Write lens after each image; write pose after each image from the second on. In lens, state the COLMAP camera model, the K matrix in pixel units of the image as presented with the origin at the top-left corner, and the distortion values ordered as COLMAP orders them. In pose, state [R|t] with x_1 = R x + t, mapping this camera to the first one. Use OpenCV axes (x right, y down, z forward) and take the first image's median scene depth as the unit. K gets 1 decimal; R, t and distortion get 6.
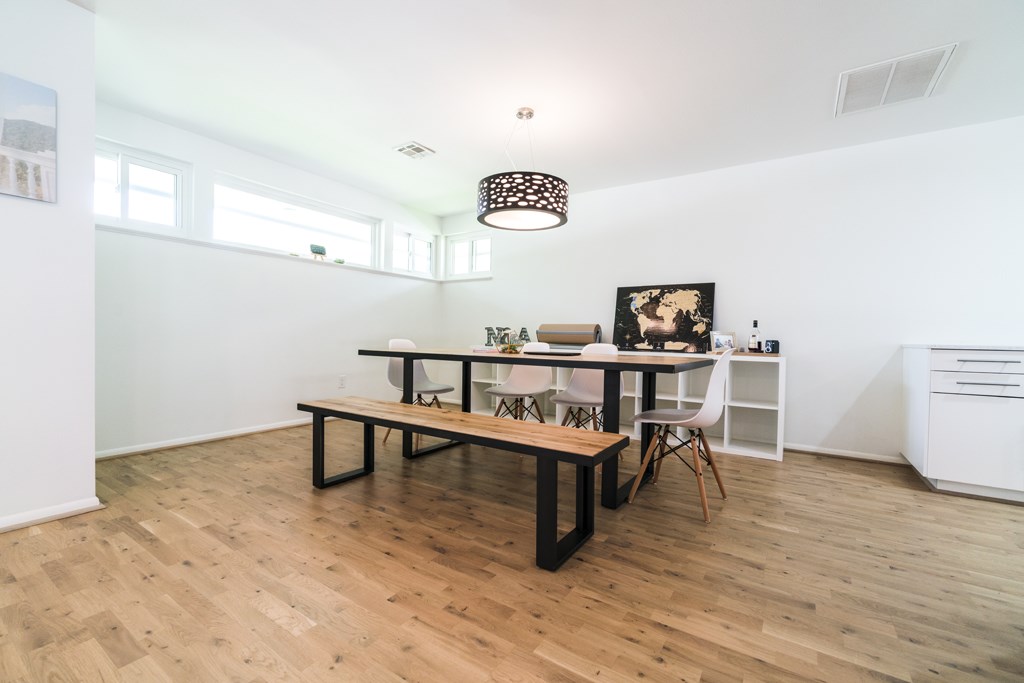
lens RADIAL K [[435.3, 0, 510.6], [0, 435.3, 341.3], [0, 0, 1]] dist [-0.007671, -0.000220]
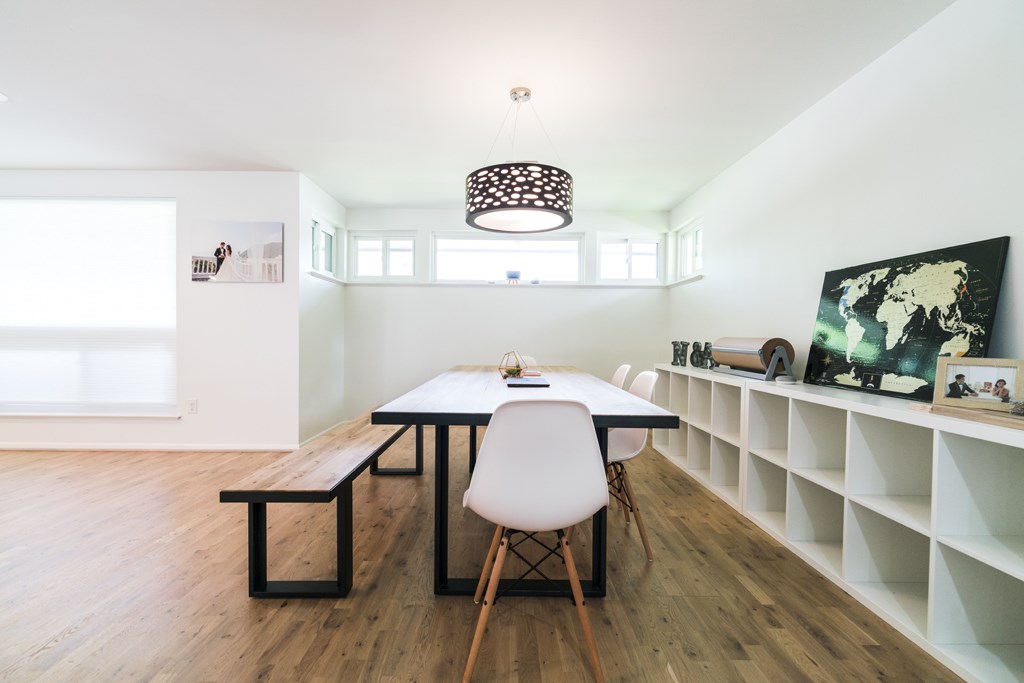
lens RADIAL K [[435.3, 0, 510.3], [0, 435.3, 340.7], [0, 0, 1]] dist [-0.007671, -0.000220]
pose [[0.562159, -0.003361, -0.827023, 0.523845], [-0.008694, 0.999912, -0.009974, -0.028027], [0.826984, 0.012797, 0.562080, 0.376166]]
